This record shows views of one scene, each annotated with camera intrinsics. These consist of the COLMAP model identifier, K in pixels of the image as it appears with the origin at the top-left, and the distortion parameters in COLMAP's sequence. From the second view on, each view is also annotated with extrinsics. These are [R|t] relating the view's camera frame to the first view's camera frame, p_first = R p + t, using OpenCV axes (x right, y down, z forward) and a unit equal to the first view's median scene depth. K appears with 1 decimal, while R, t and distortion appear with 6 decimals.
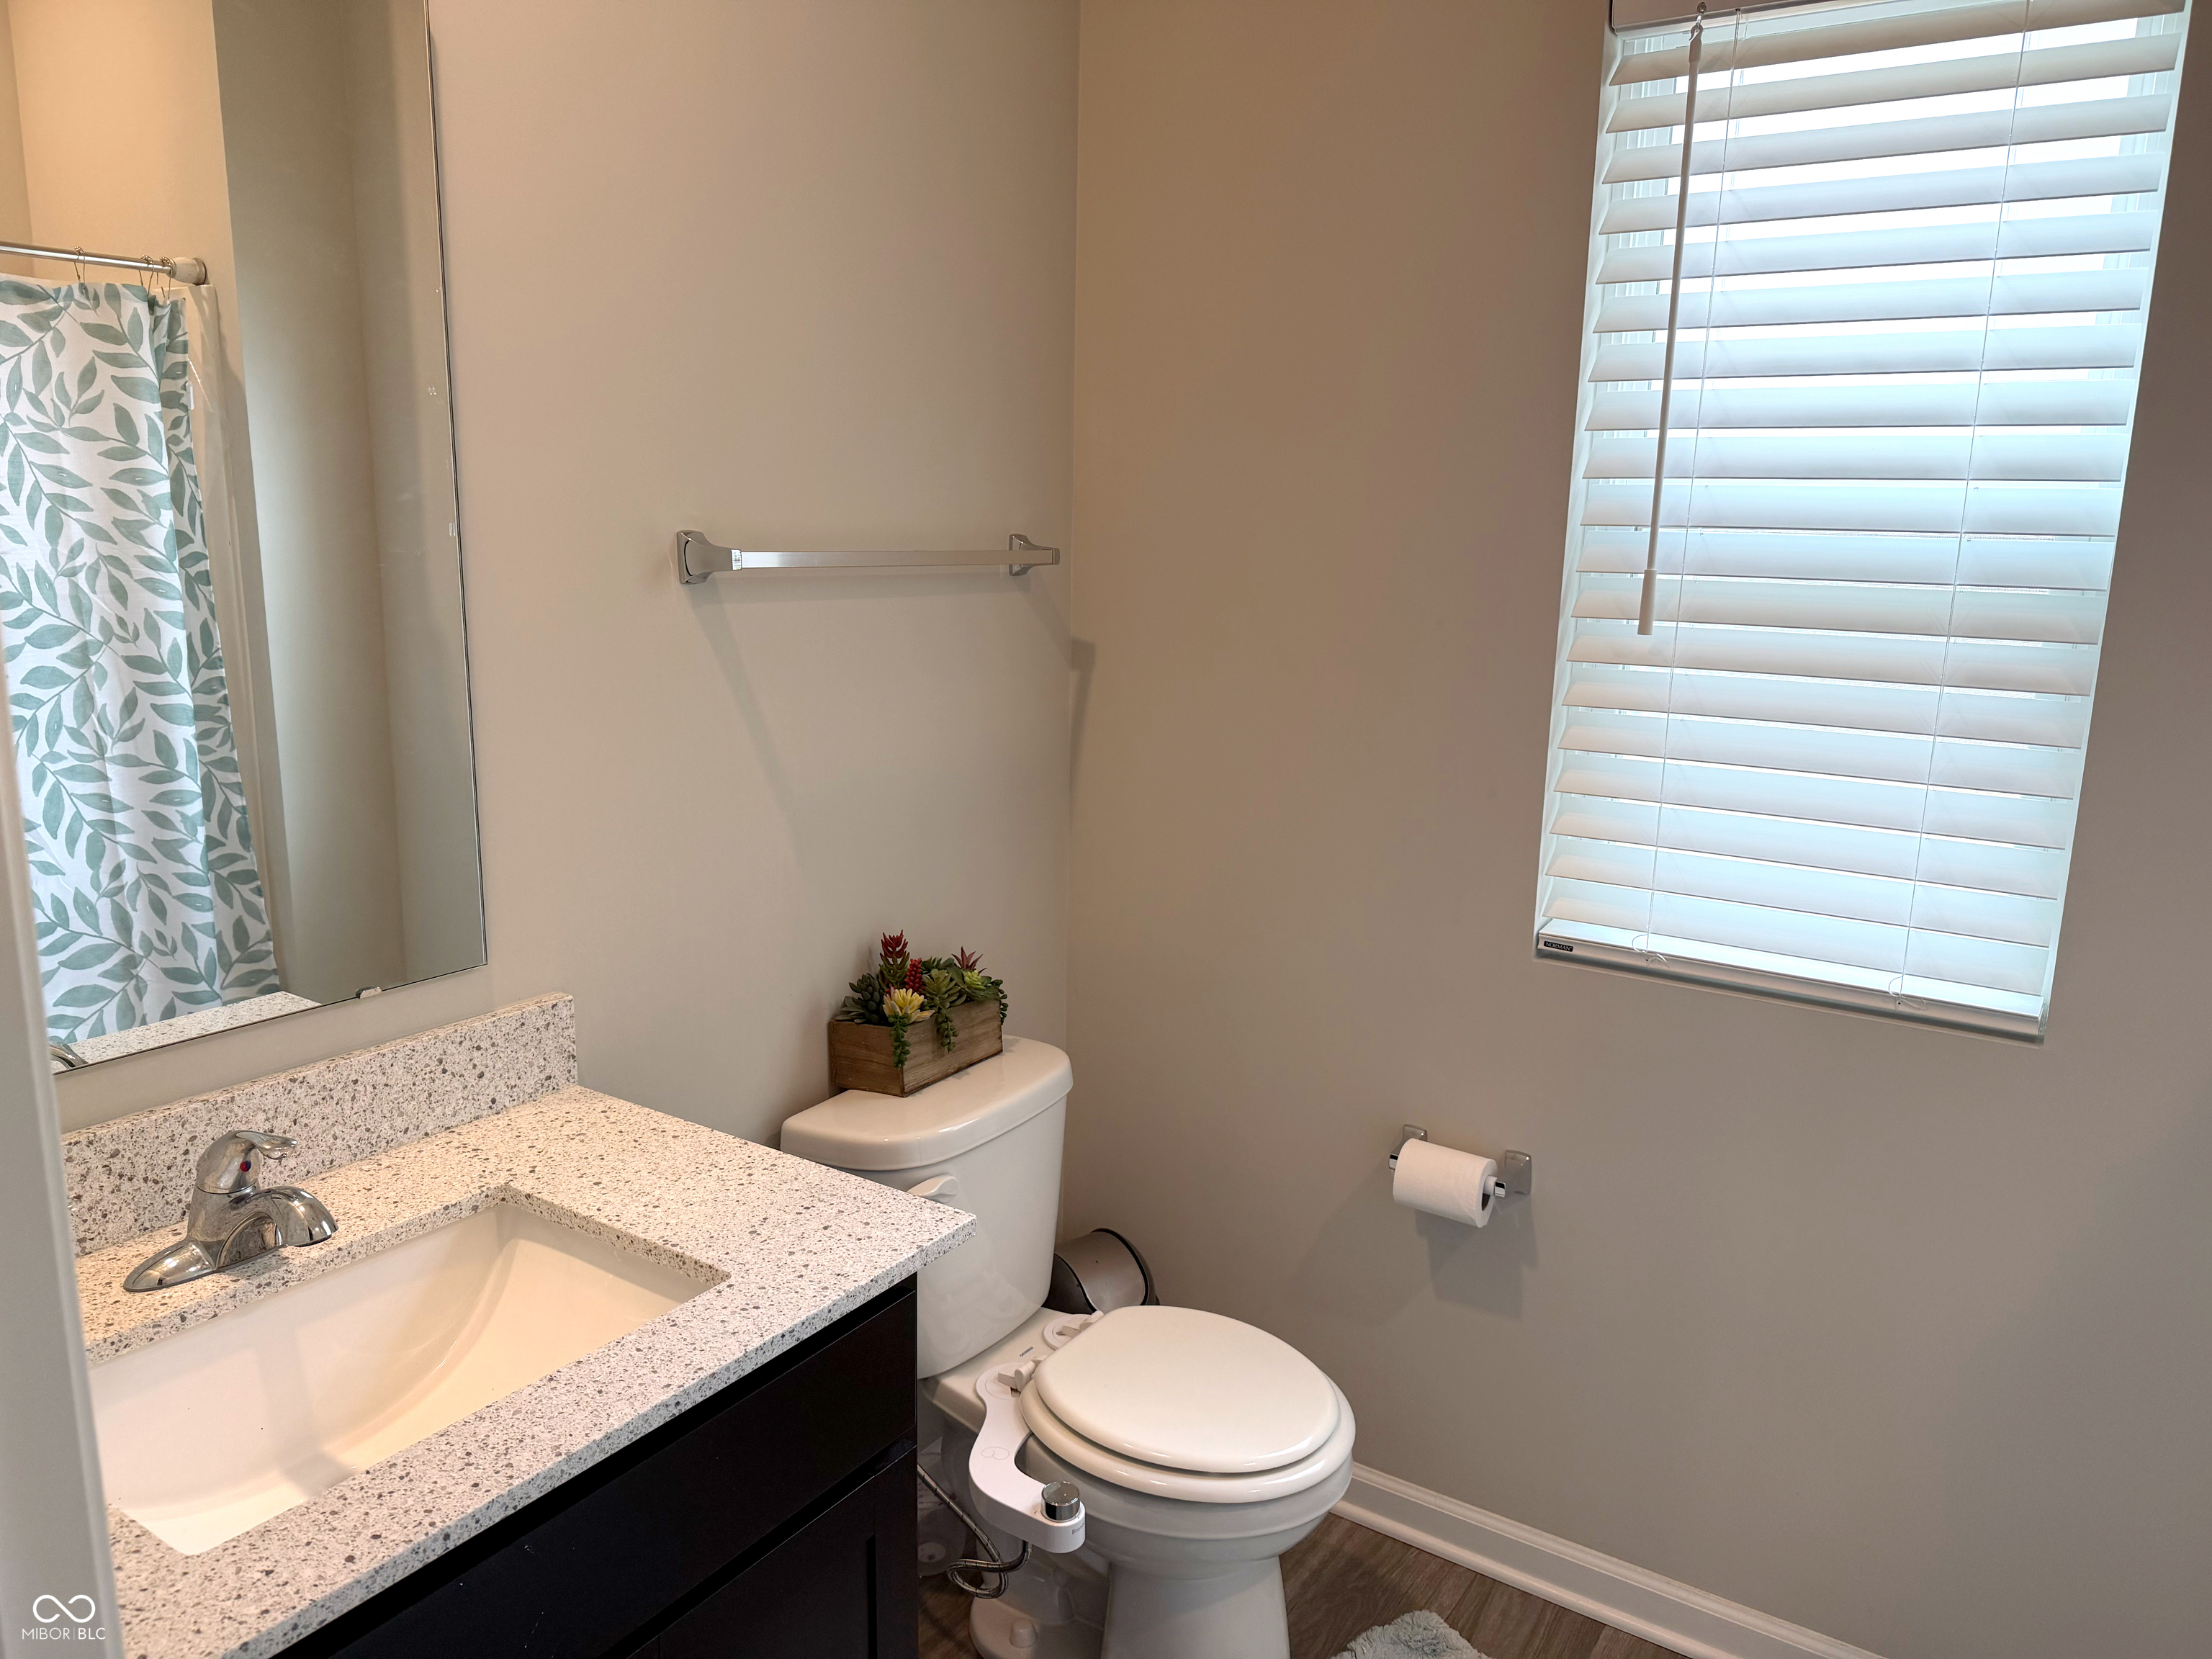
lens RADIAL K [[1559.2, 0, 1116.5], [0, 1559.2, 838.9], [0, 0, 1]] dist [0.114948, -0.153705]
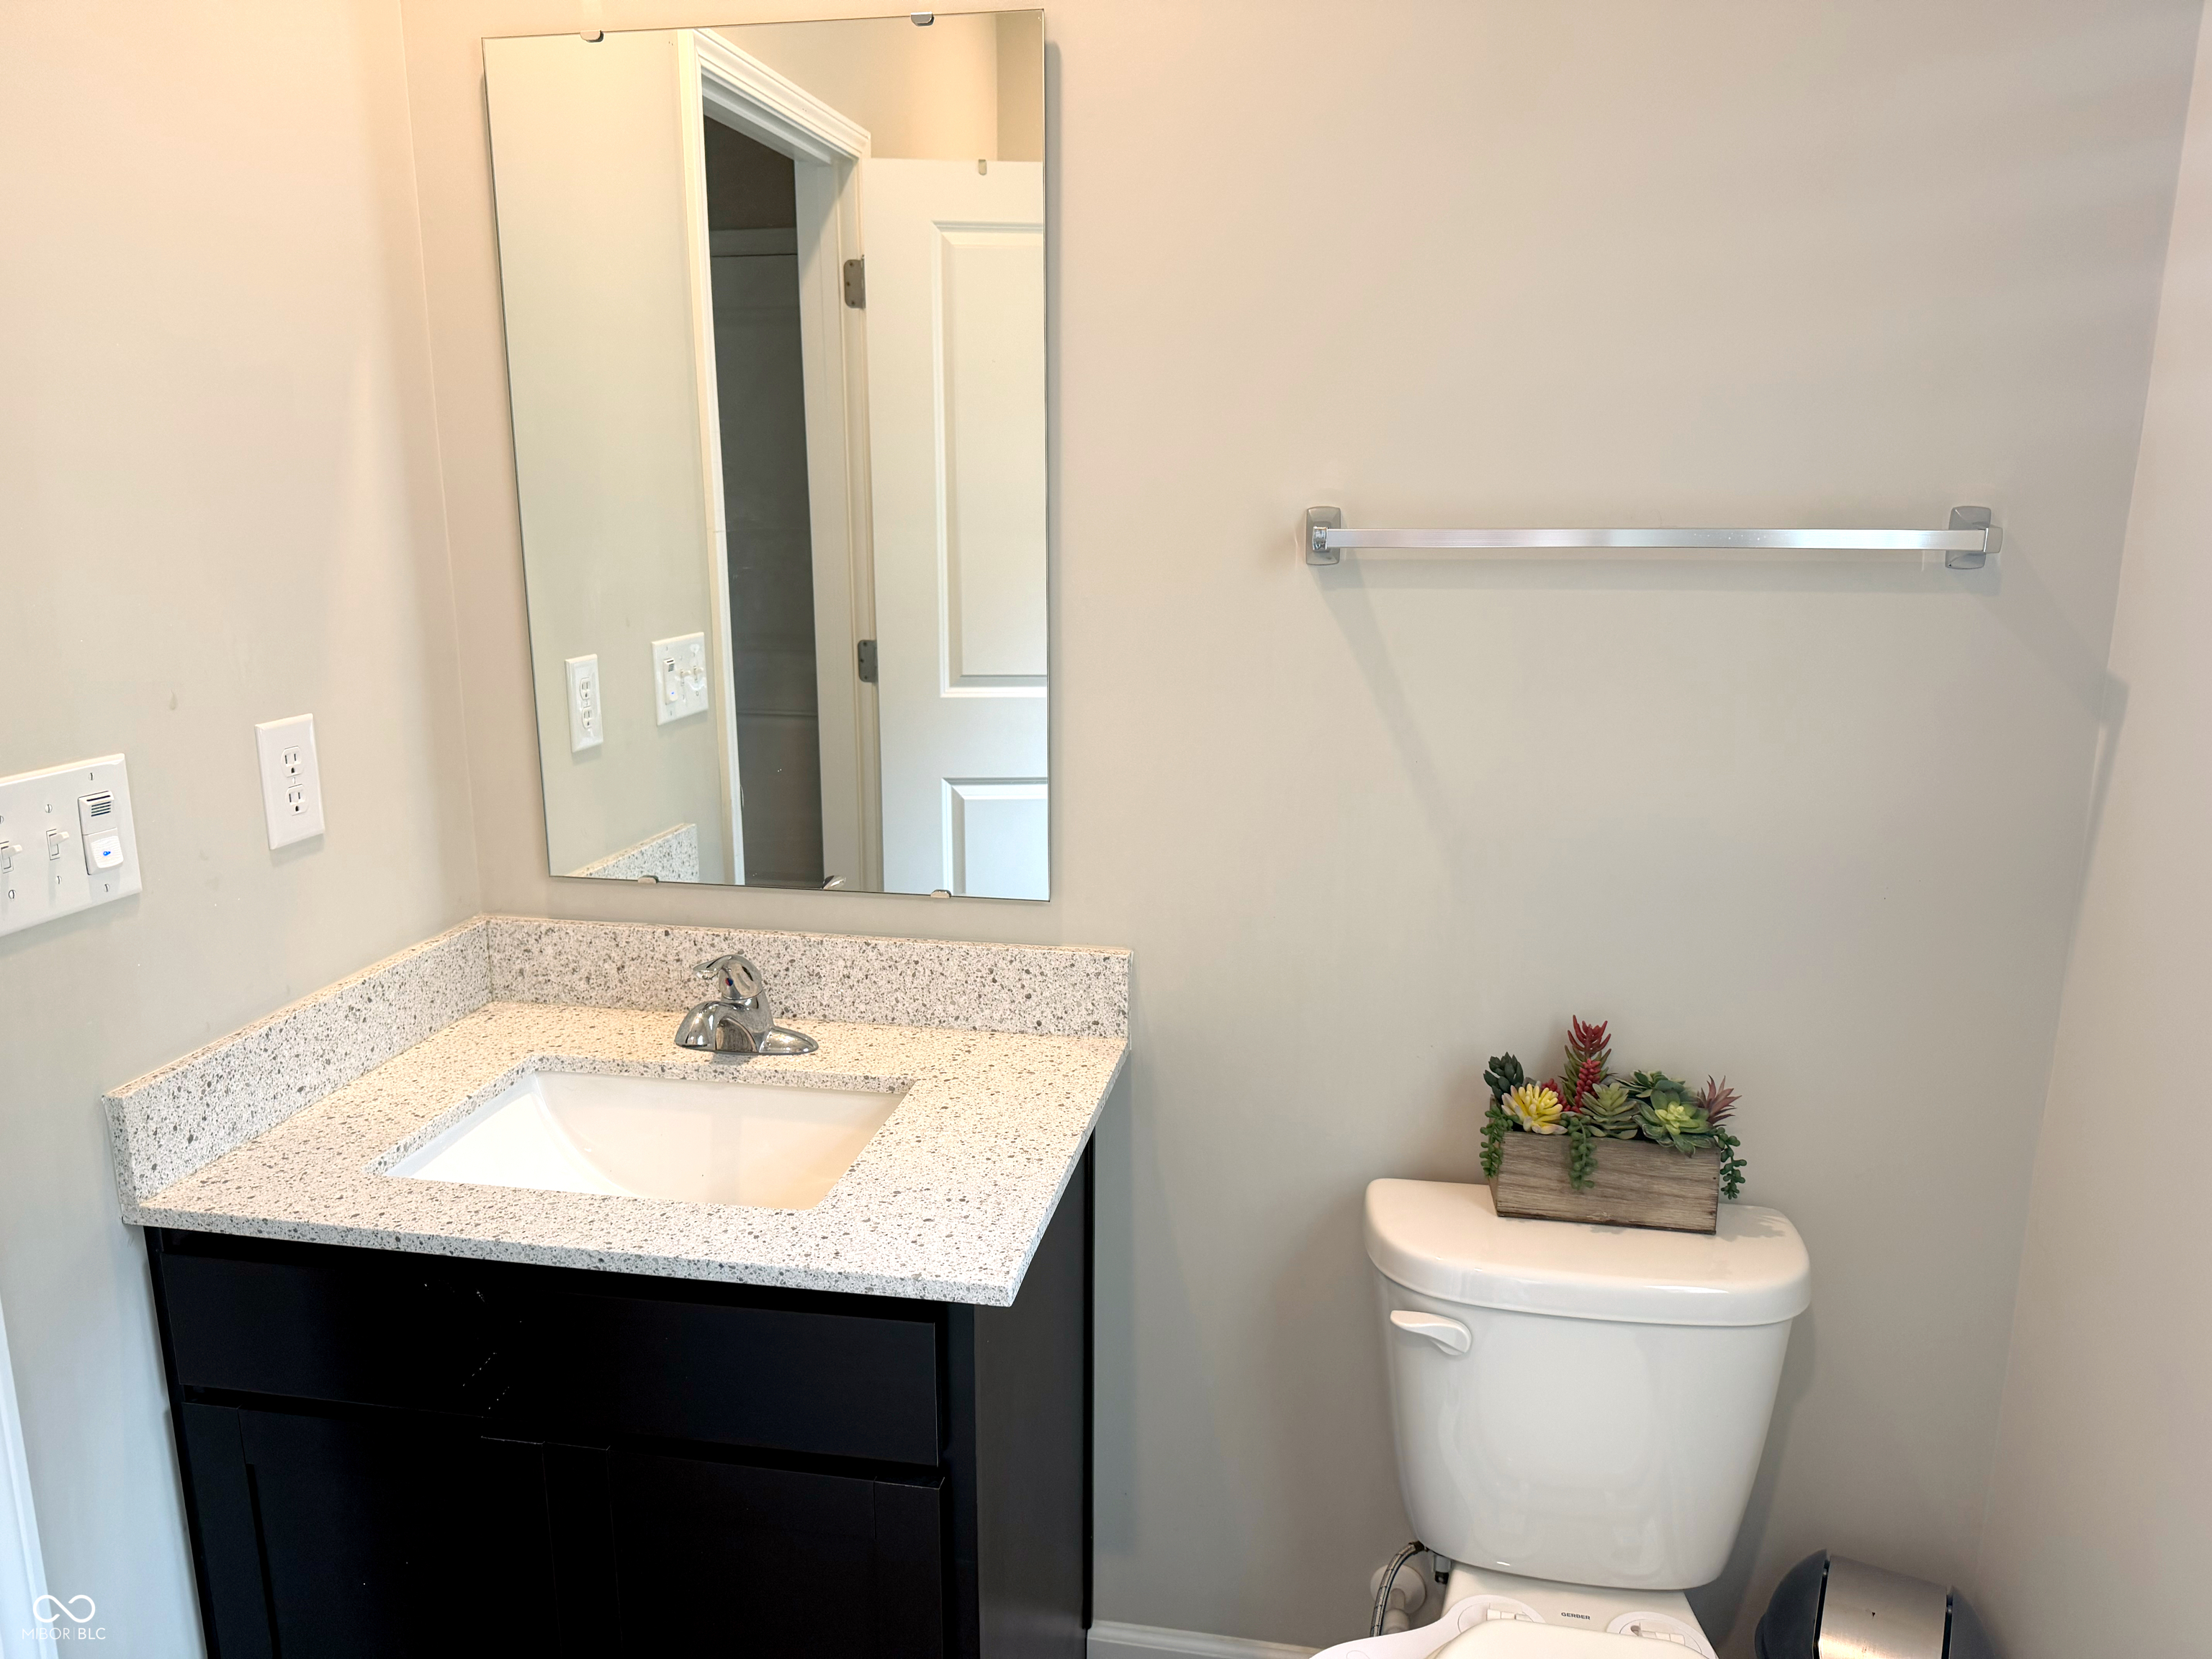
lens RADIAL K [[1532.3, 0, 1106.0], [0, 1532.3, 829.5], [0, 0, 1]] dist [0.116445, -0.190874]
pose [[0.380332, 0.174773, -0.908186, 0.608481], [-0.179248, 0.977292, 0.113006, -0.102908], [0.907313, 0.119810, 0.403024, 0.618298]]
